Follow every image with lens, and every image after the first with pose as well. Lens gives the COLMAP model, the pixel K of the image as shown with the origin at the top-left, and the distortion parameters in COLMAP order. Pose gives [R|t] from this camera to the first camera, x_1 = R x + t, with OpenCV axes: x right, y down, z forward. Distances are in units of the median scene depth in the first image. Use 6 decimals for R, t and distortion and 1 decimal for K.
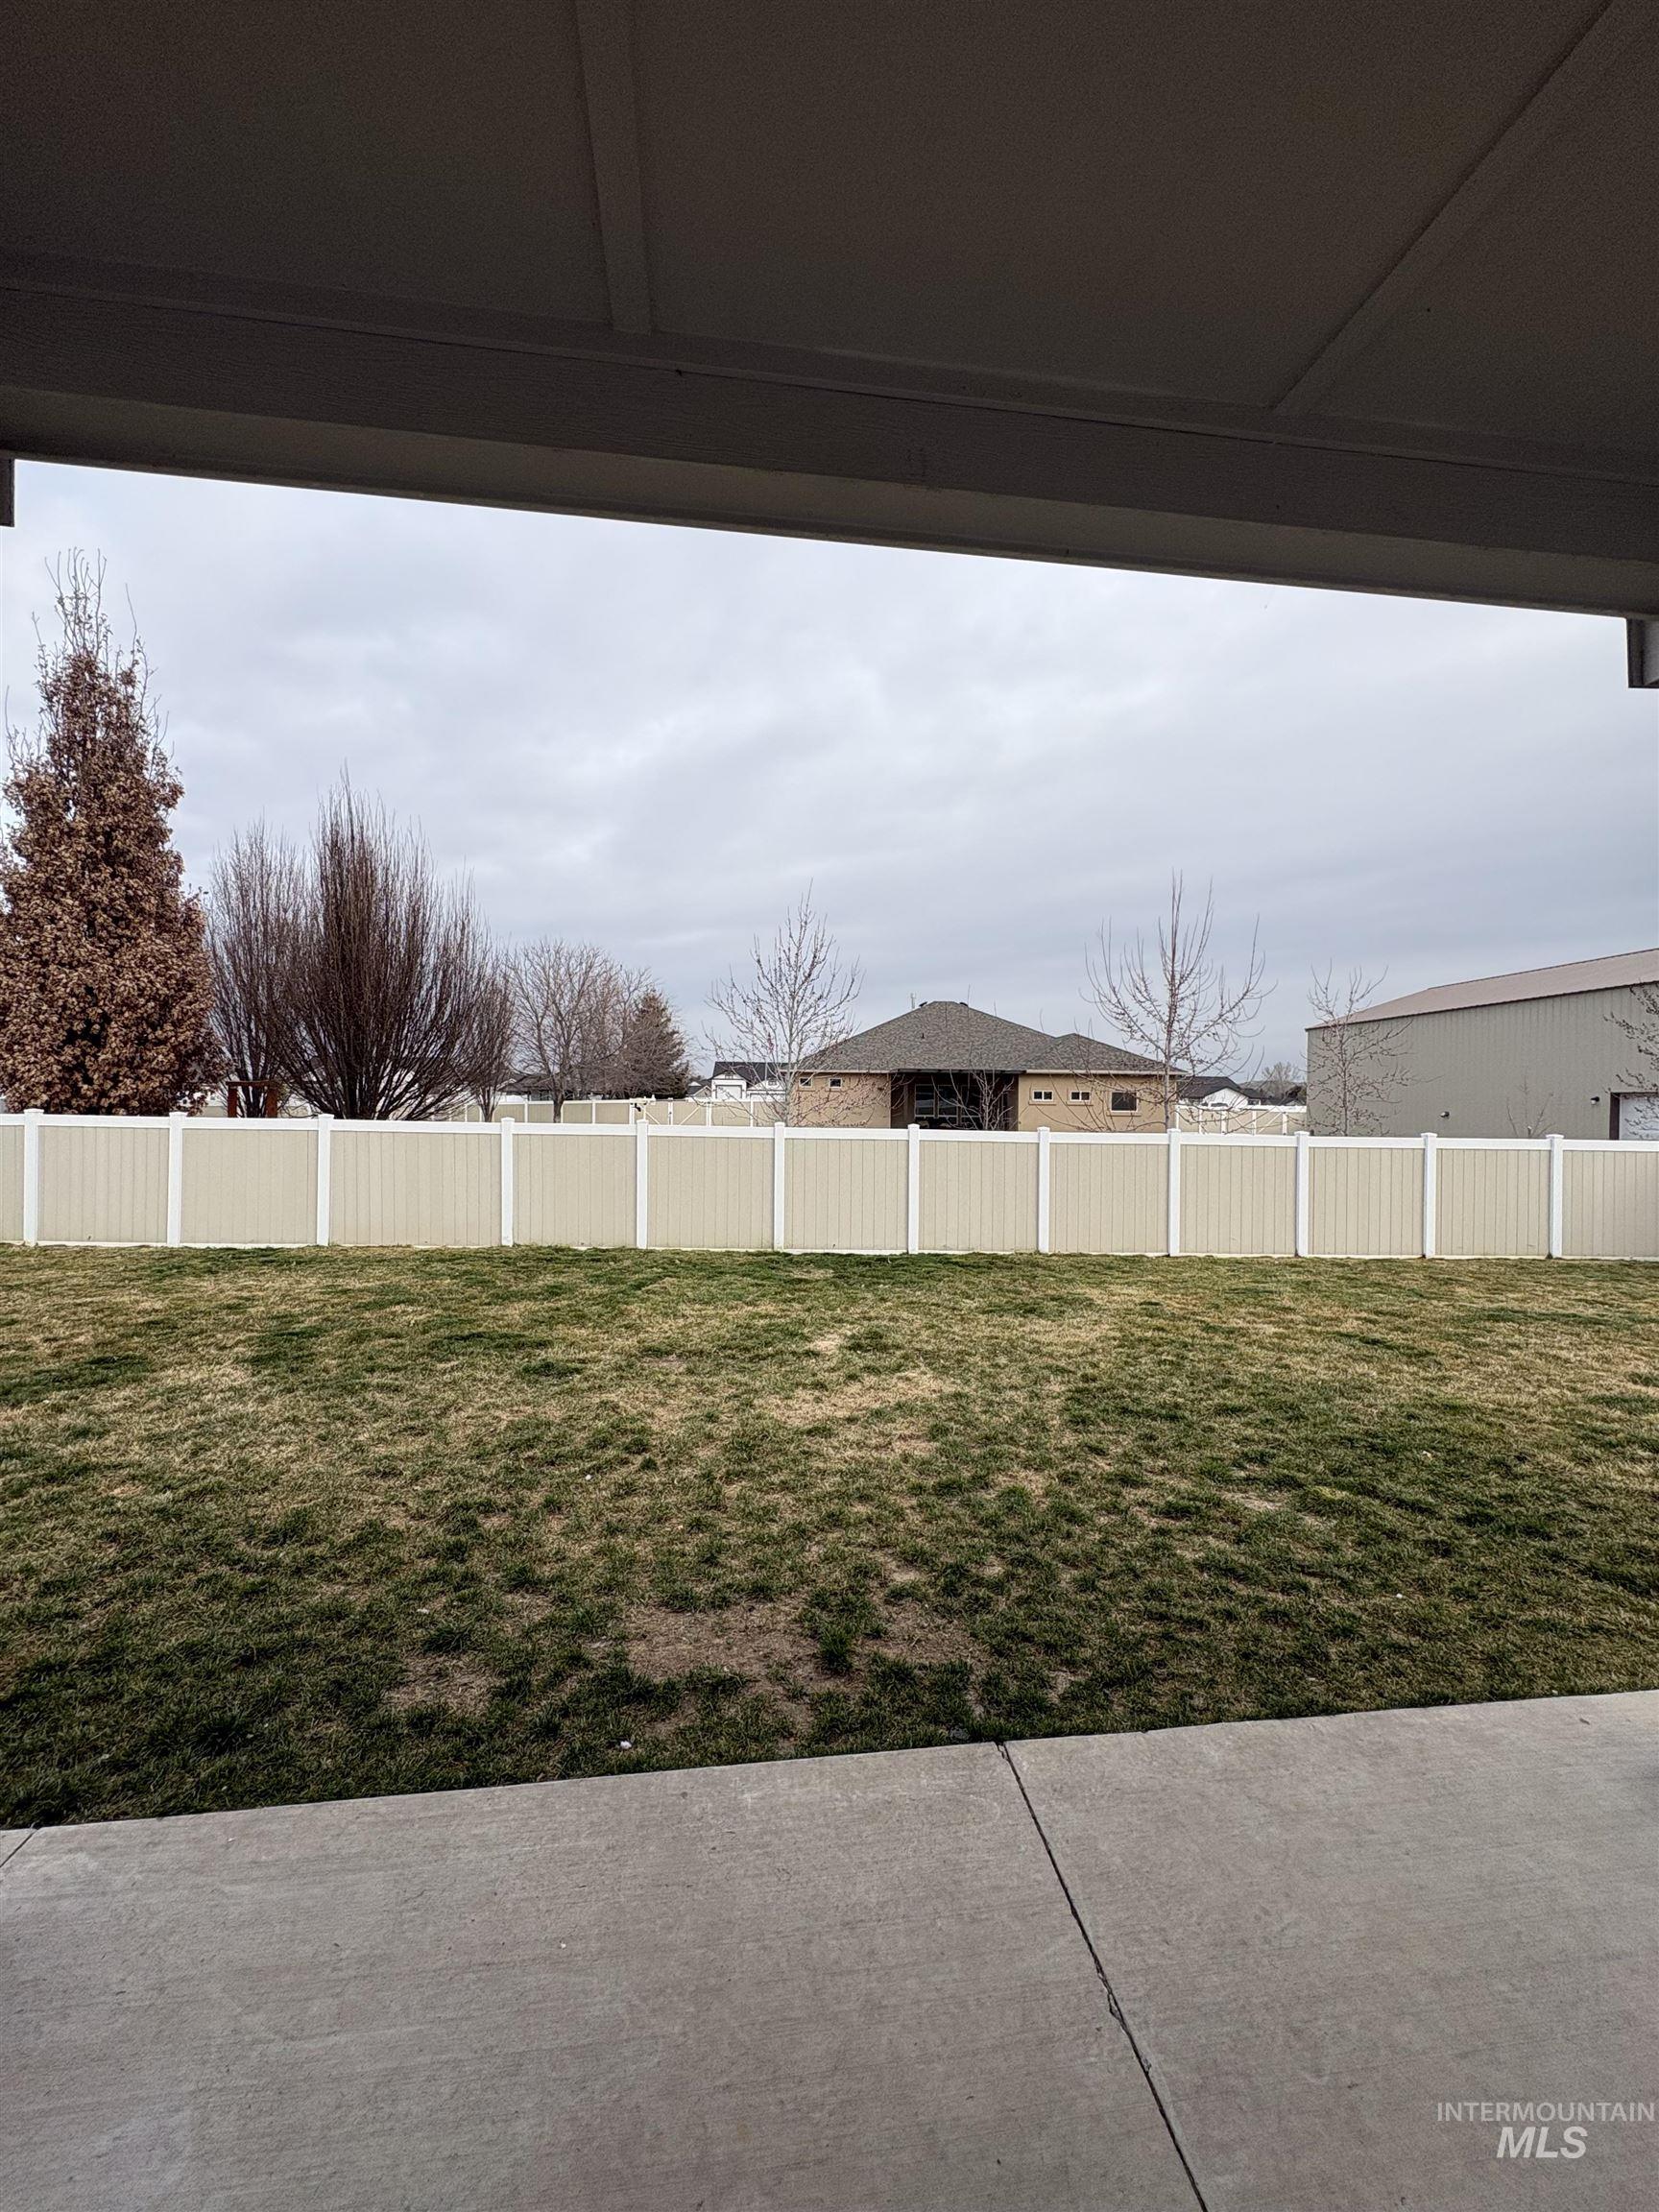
lens RADIAL K [[882.4, 0, 829.0], [0, 882.4, 1107.4], [0, 0, 1]] dist [-0.003348, 0.001183]
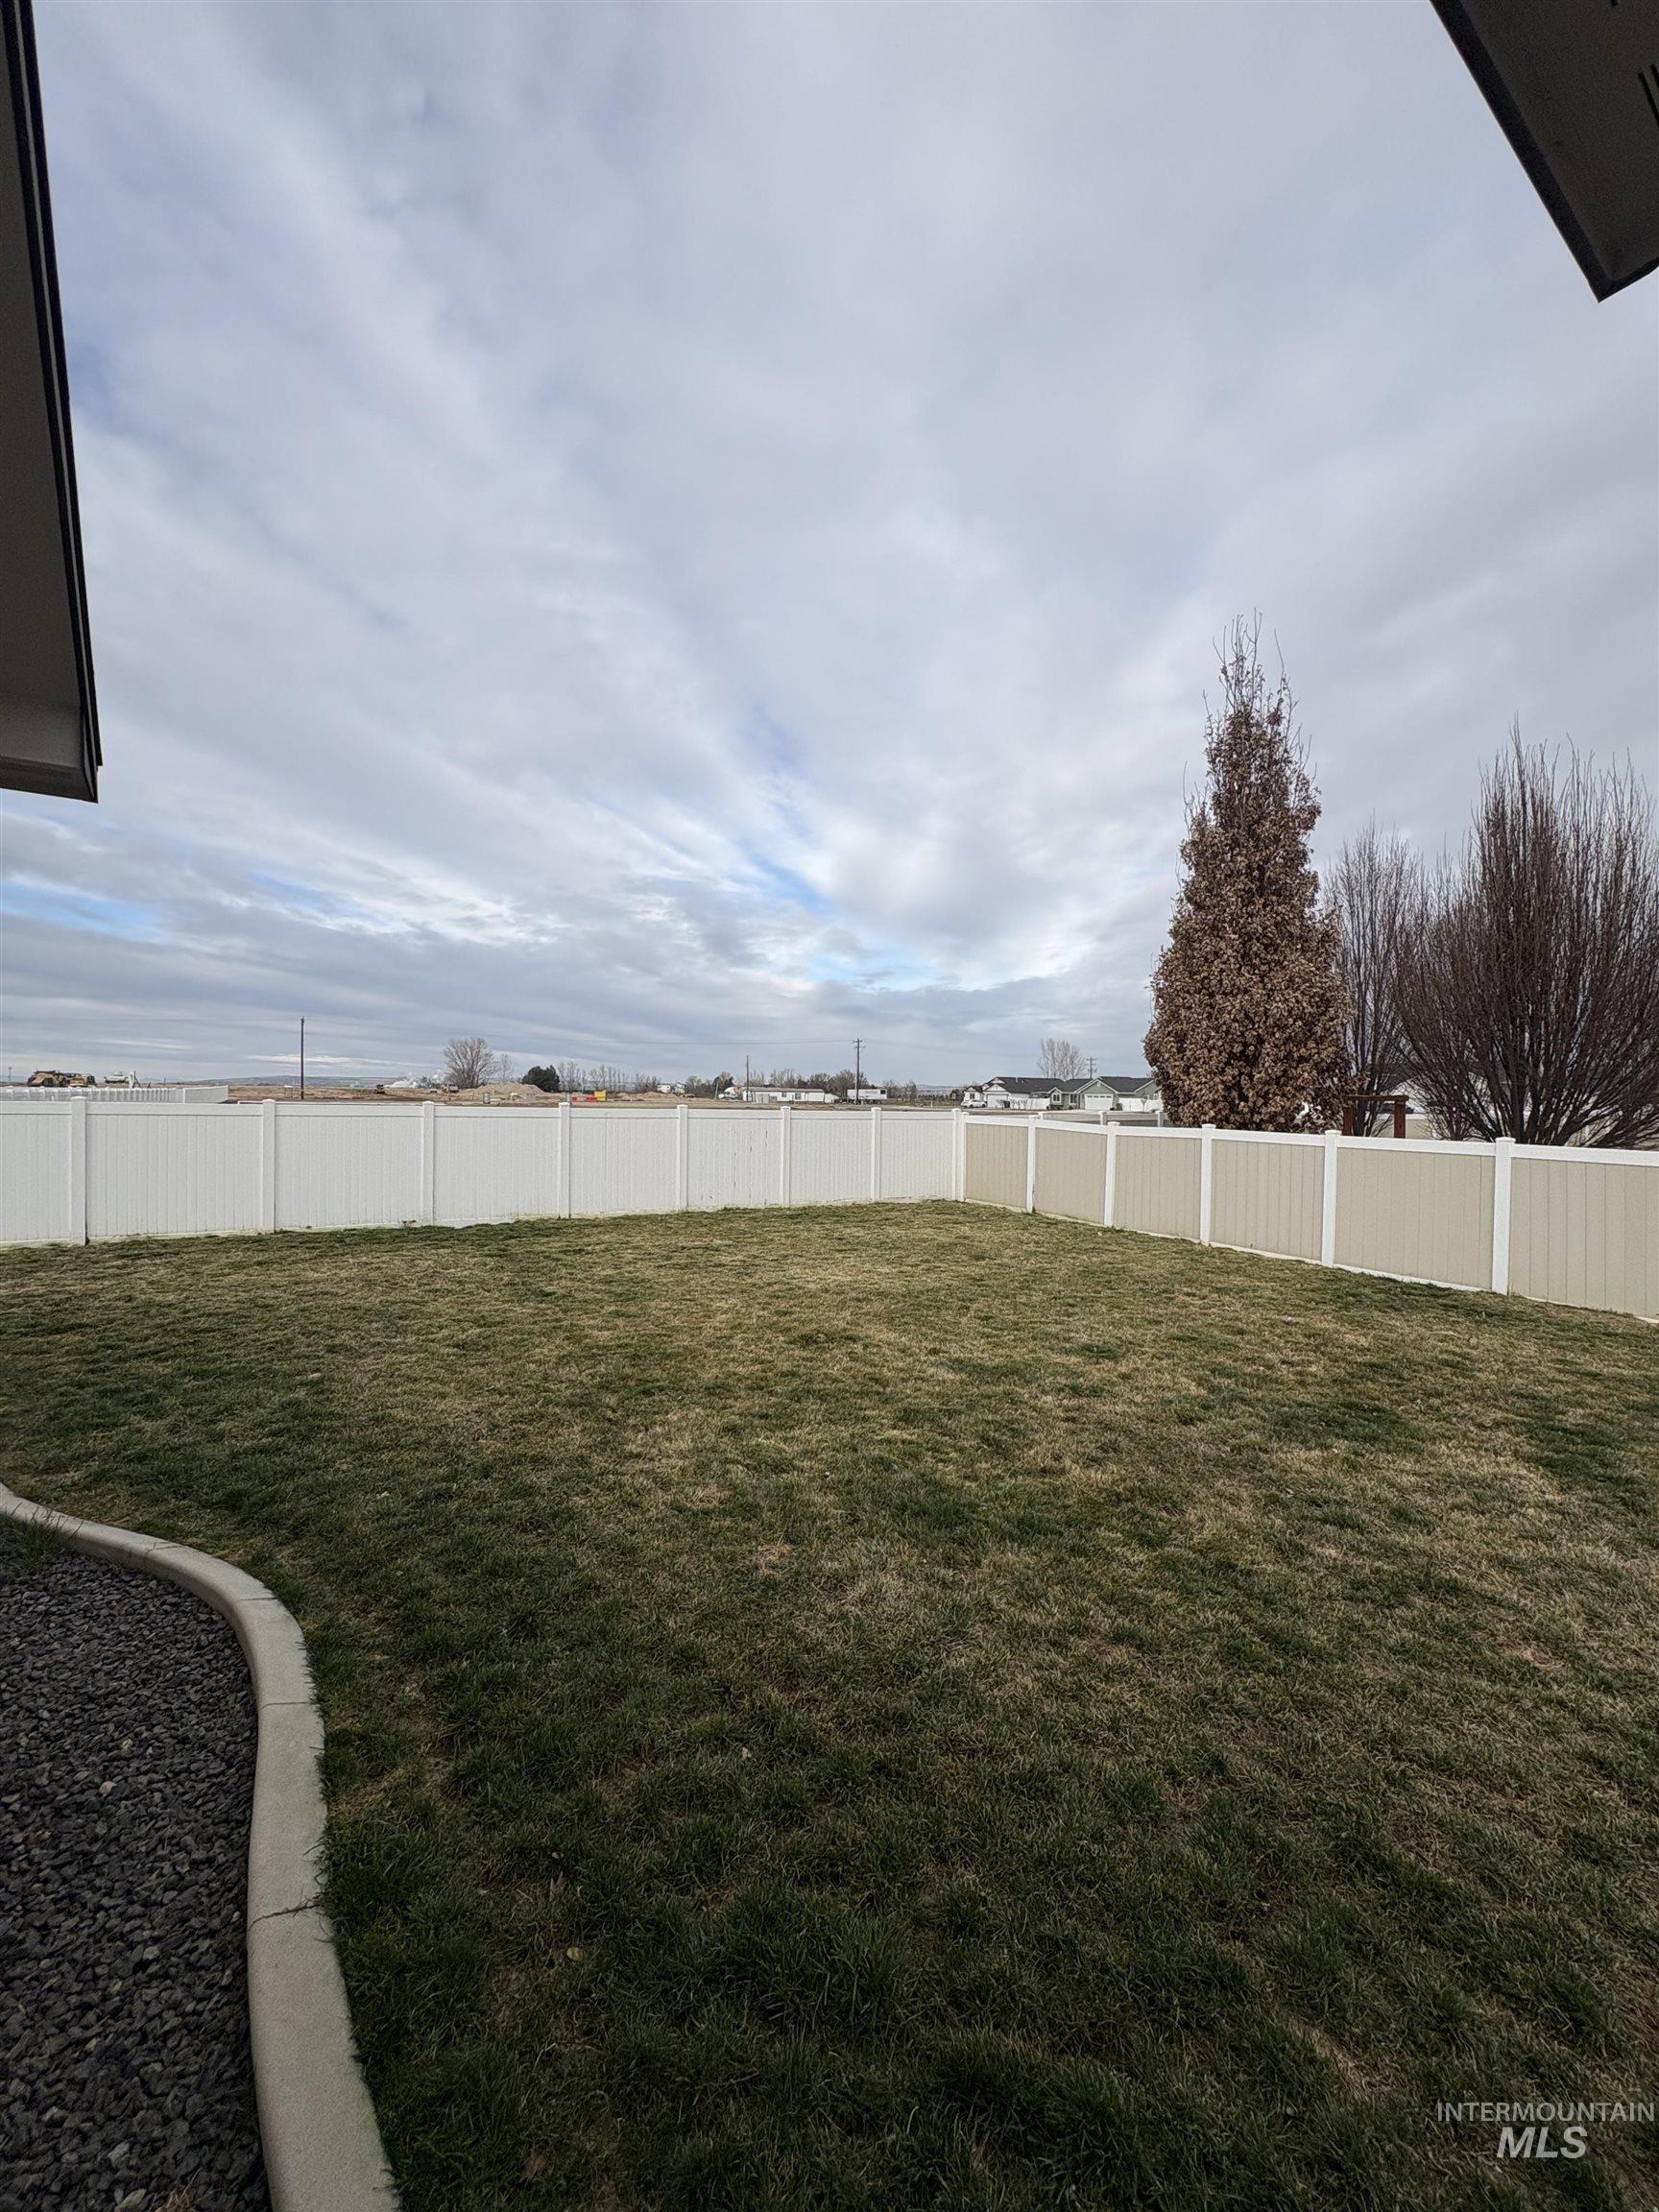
lens RADIAL K [[882.4, 0, 824.5], [0, 882.4, 1102.7], [0, 0, 1]] dist [-0.003348, 0.001183]
pose [[0.477561, 0.000684, -0.878598, -0.131668], [-0.013382, 0.999889, -0.006495, -0.010660], [0.878497, 0.014859, 0.477518, 0.025508]]
